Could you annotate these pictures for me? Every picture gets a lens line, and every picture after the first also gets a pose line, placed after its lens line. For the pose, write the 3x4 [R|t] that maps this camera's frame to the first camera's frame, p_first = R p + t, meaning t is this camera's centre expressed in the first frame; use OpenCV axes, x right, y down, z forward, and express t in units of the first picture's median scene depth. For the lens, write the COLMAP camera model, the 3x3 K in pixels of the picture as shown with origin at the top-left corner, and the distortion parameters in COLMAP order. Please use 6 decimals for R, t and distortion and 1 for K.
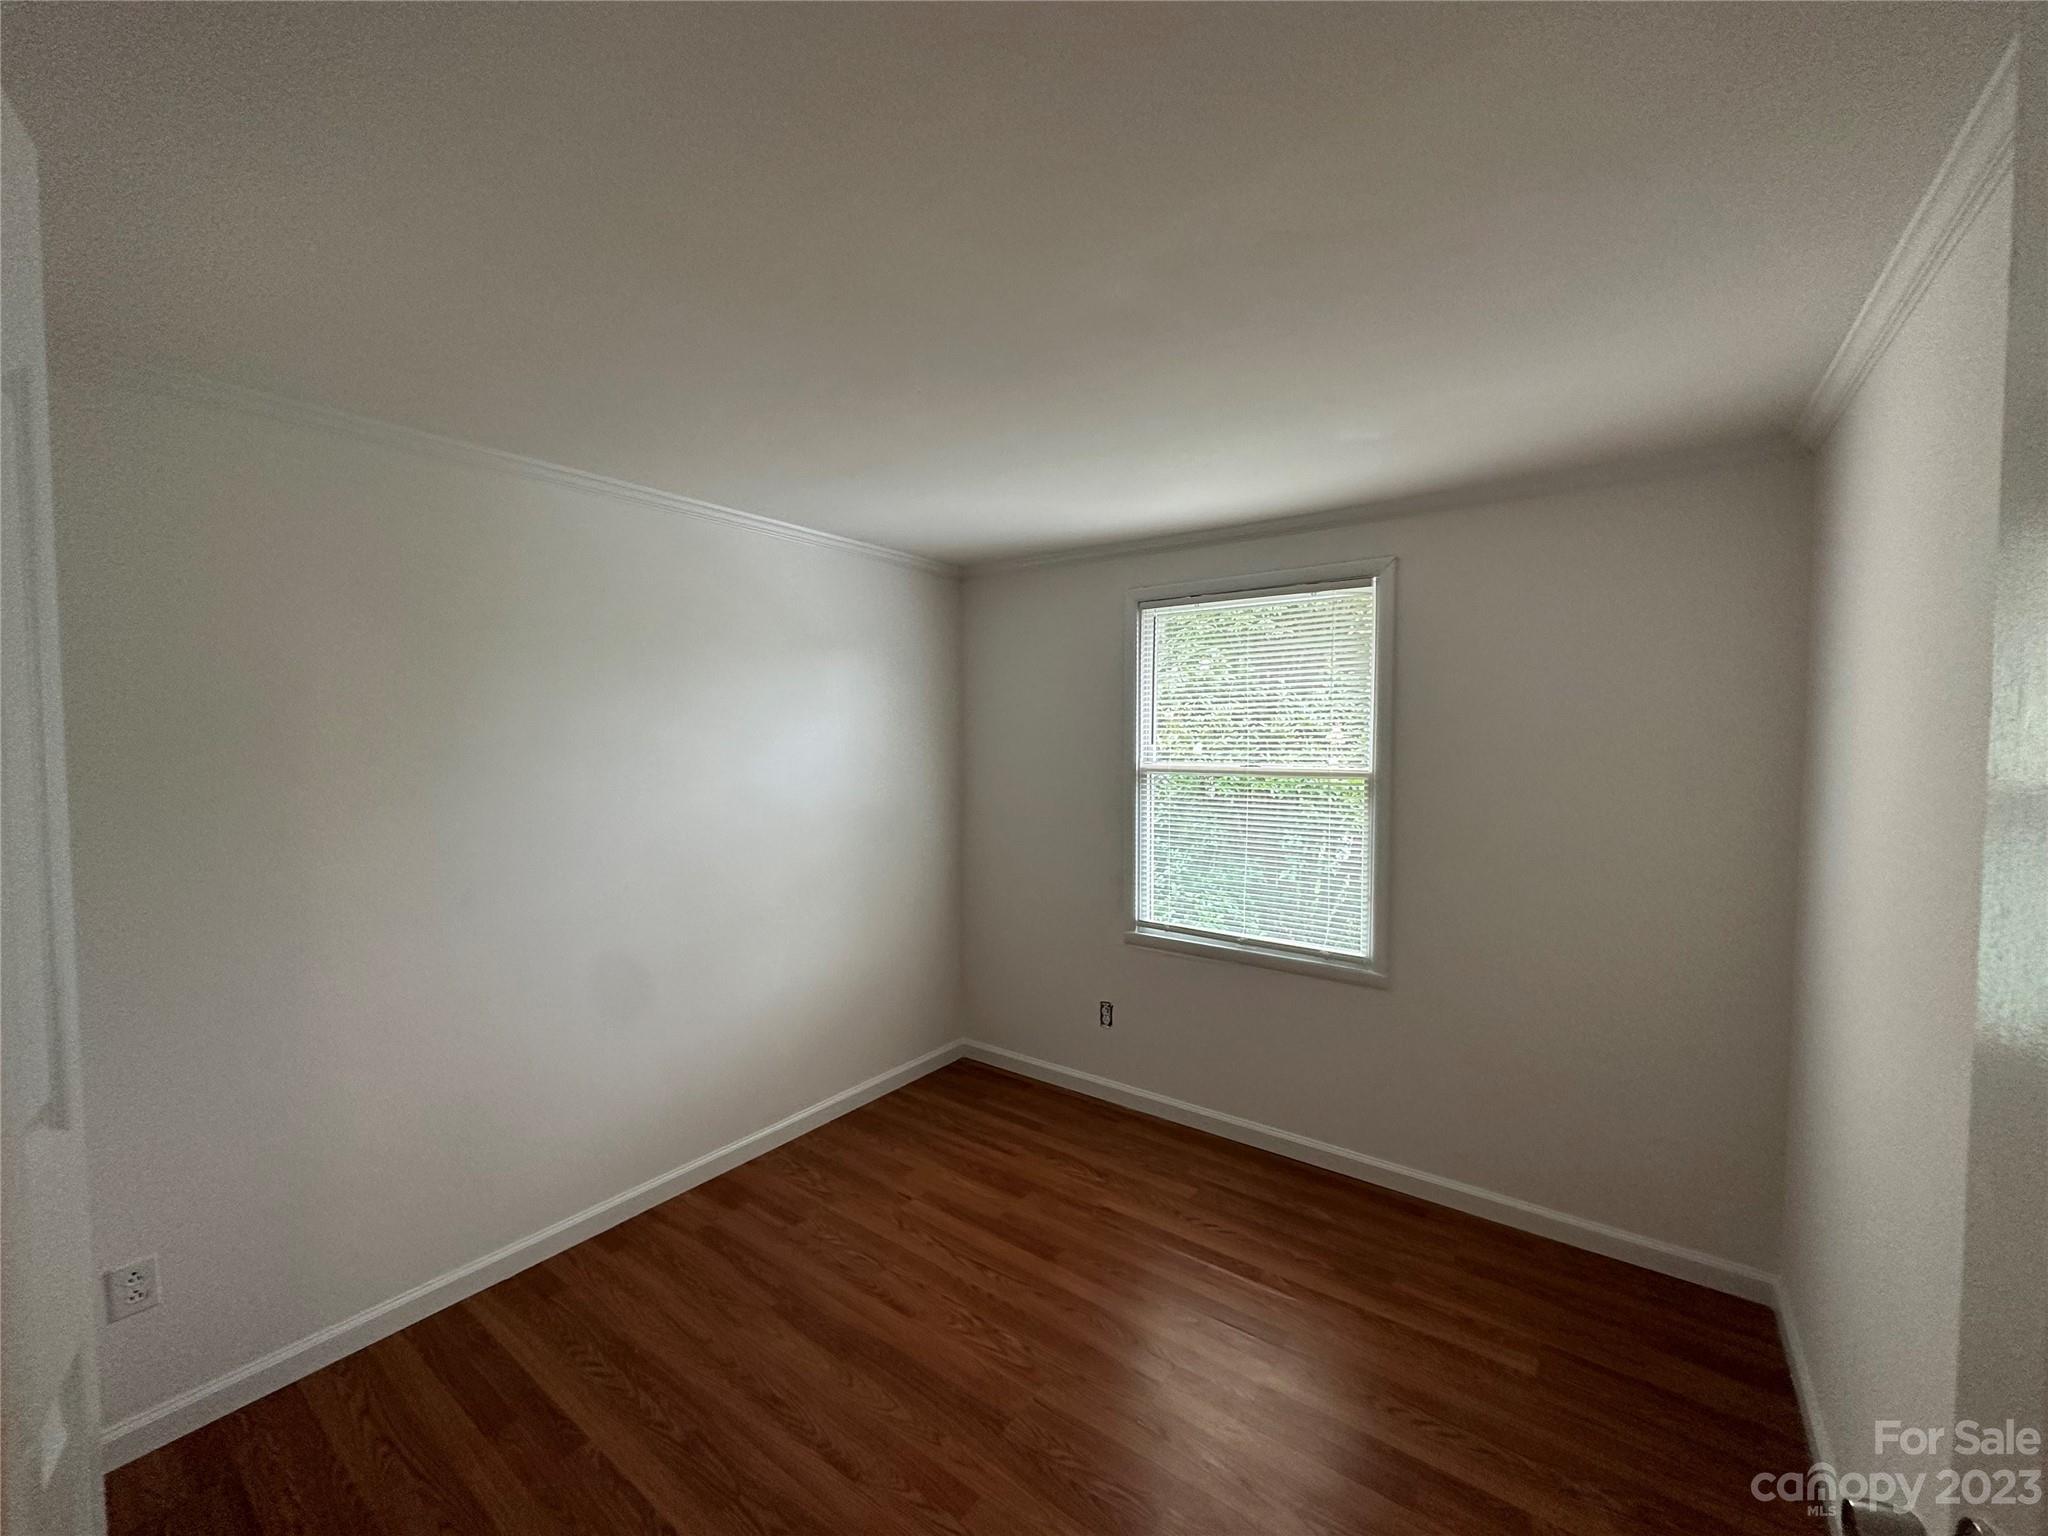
lens RADIAL K [[812.9, 0, 1024.0], [0, 812.9, 768.0], [0, 0, 1]] dist [0.001472, 0.000047]
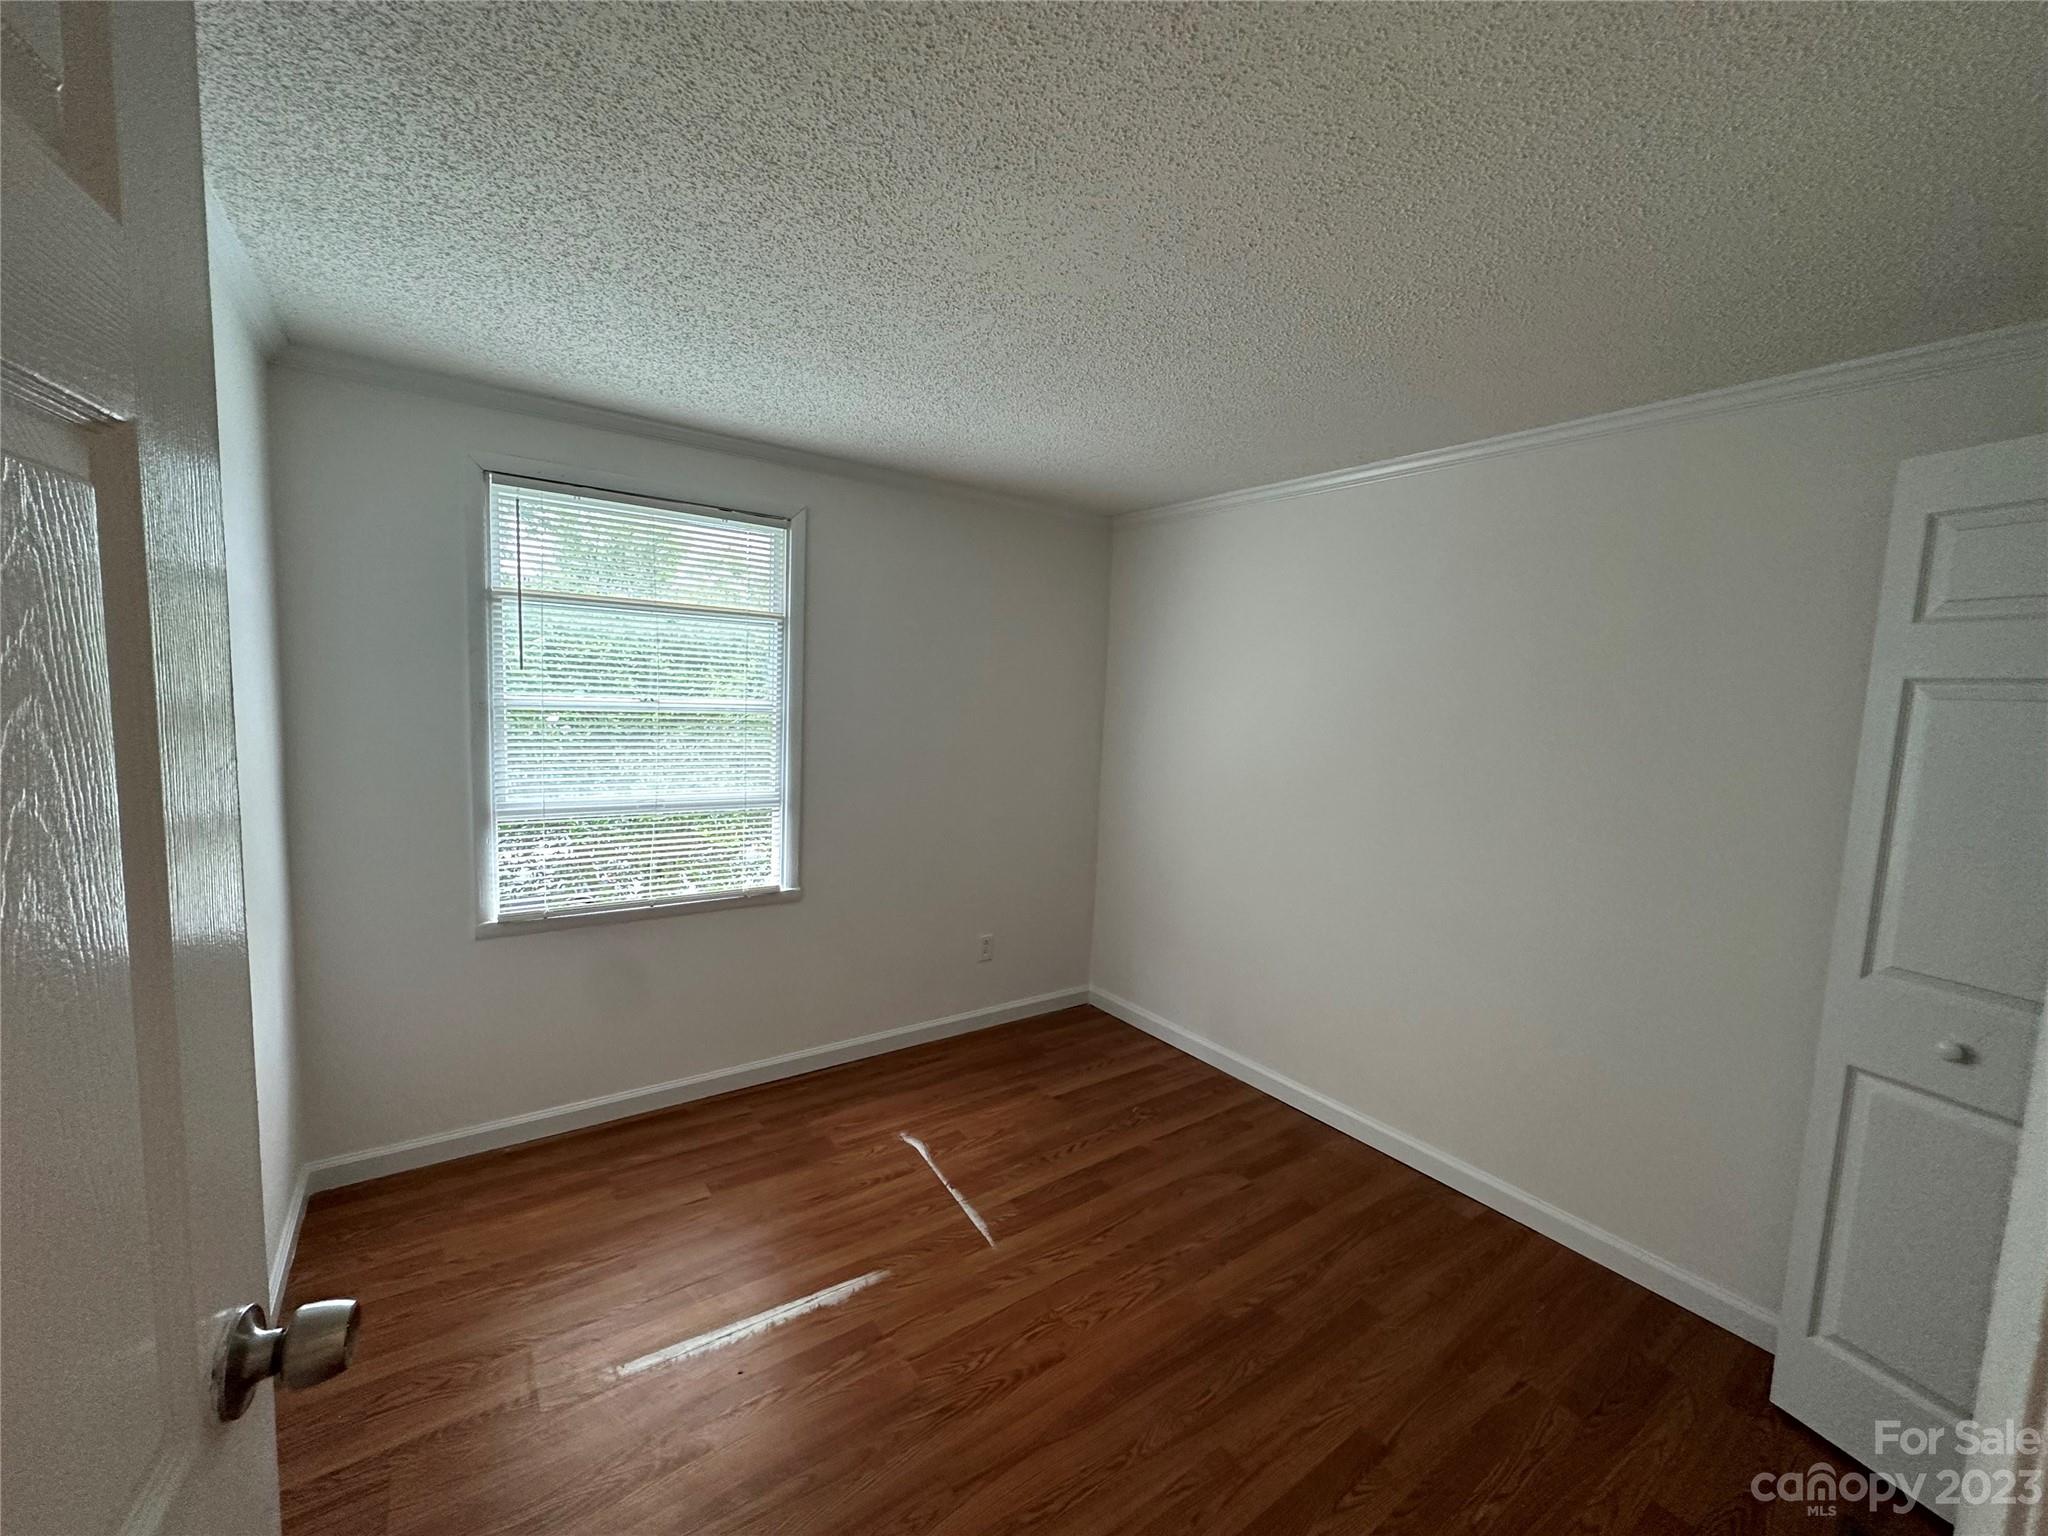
lens RADIAL K [[829.0, 0, 1024.0], [0, 829.0, 768.0], [0, 0, 1]] dist [0.000172, -0.000030]
pose [[0.306595, -0.088776, 0.947691, -0.493476], [-0.009057, 0.995324, 0.096168, -0.020296], [-0.951797, -0.038067, 0.304357, 0.351803]]
